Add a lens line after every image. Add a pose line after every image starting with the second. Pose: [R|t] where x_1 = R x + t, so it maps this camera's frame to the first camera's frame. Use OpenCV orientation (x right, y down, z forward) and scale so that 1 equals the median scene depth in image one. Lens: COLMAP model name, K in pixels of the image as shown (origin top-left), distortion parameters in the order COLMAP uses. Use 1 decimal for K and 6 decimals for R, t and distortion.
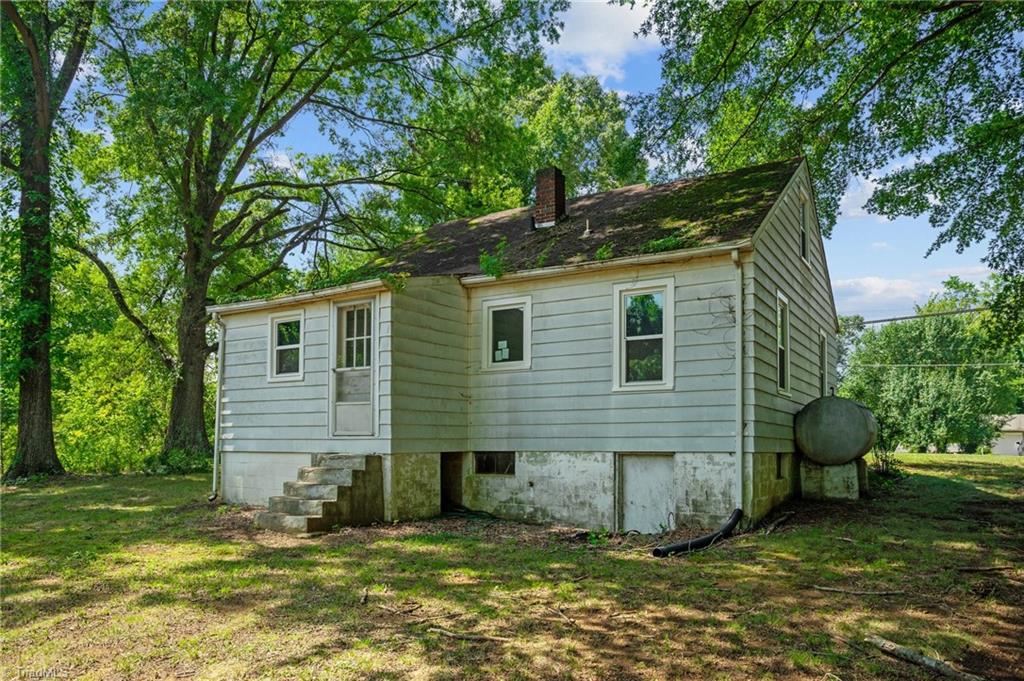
lens RADIAL K [[690.8, 0, 512.0], [0, 690.8, 340.5], [0, 0, 1]] dist [-0.005090, -0.000658]
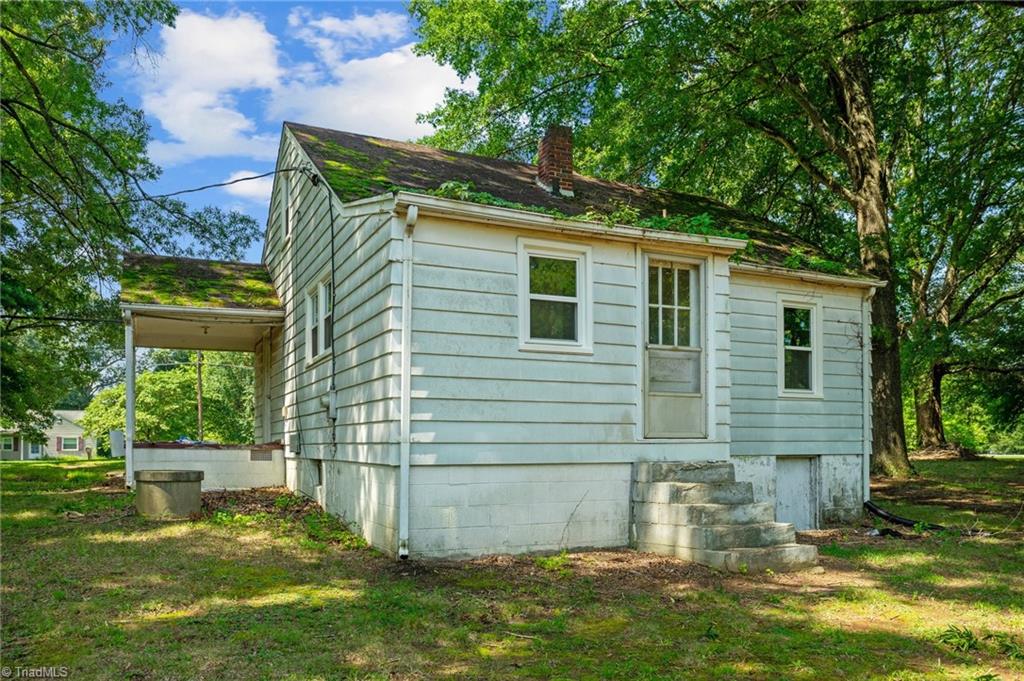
lens RADIAL K [[768.4, 0, 512.0], [0, 768.4, 340.5], [0, 0, 1]] dist [0.003498, 0.001545]
pose [[0.541804, 0.111748, 0.833043, -1.028094], [-0.119782, 0.991272, -0.055068, 0.101246], [-0.831926, -0.069948, 0.550460, 0.704324]]
